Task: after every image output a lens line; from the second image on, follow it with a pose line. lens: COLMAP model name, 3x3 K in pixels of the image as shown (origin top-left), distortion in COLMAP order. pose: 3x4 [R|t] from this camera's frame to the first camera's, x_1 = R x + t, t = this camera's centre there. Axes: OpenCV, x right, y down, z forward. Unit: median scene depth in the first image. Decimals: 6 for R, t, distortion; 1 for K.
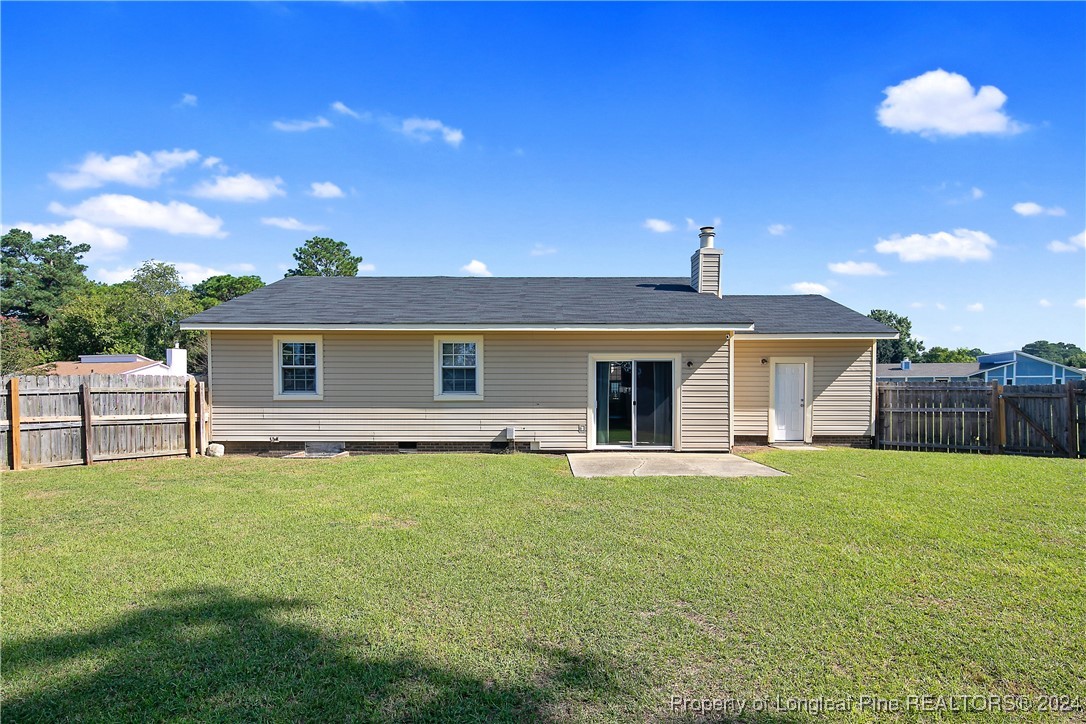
lens RADIAL K [[529.9, 0, 543.5], [0, 529.9, 390.9], [0, 0, 1]] dist [-0.002212, -0.000437]
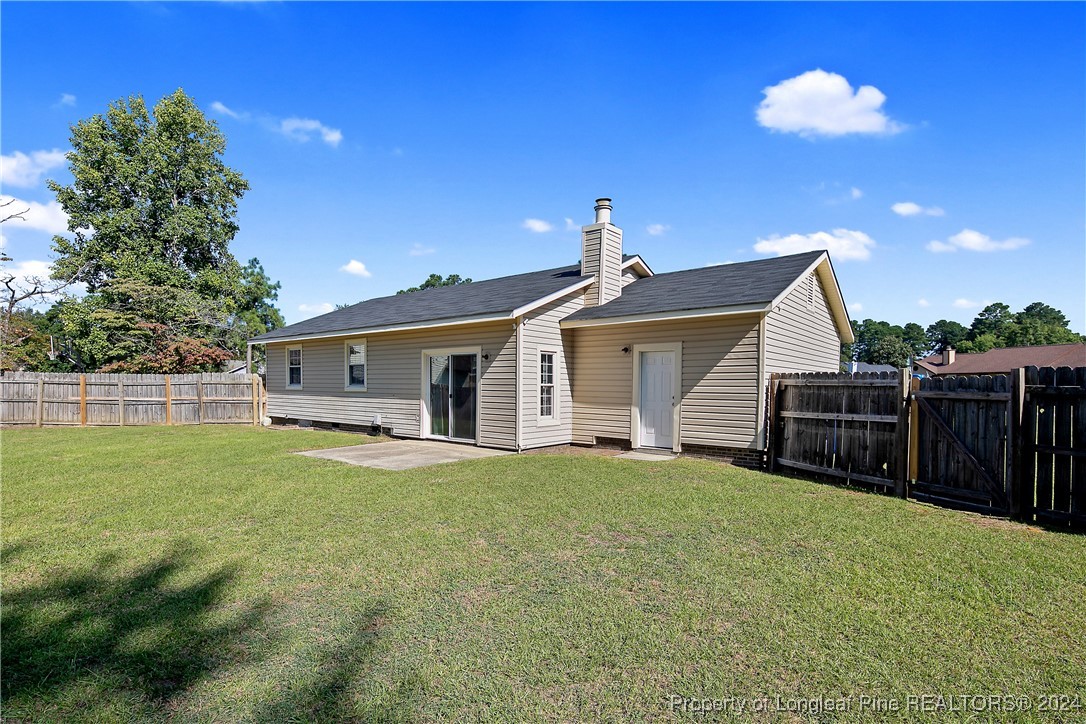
lens RADIAL K [[529.9, 0, 543.5], [0, 529.9, 390.9], [0, 0, 1]] dist [-0.002212, -0.000437]
pose [[0.775790, 0.011933, -0.630878, 0.957349], [-0.008278, 0.999928, 0.008733, 0.002376], [0.630937, -0.001553, 0.775833, 0.305992]]
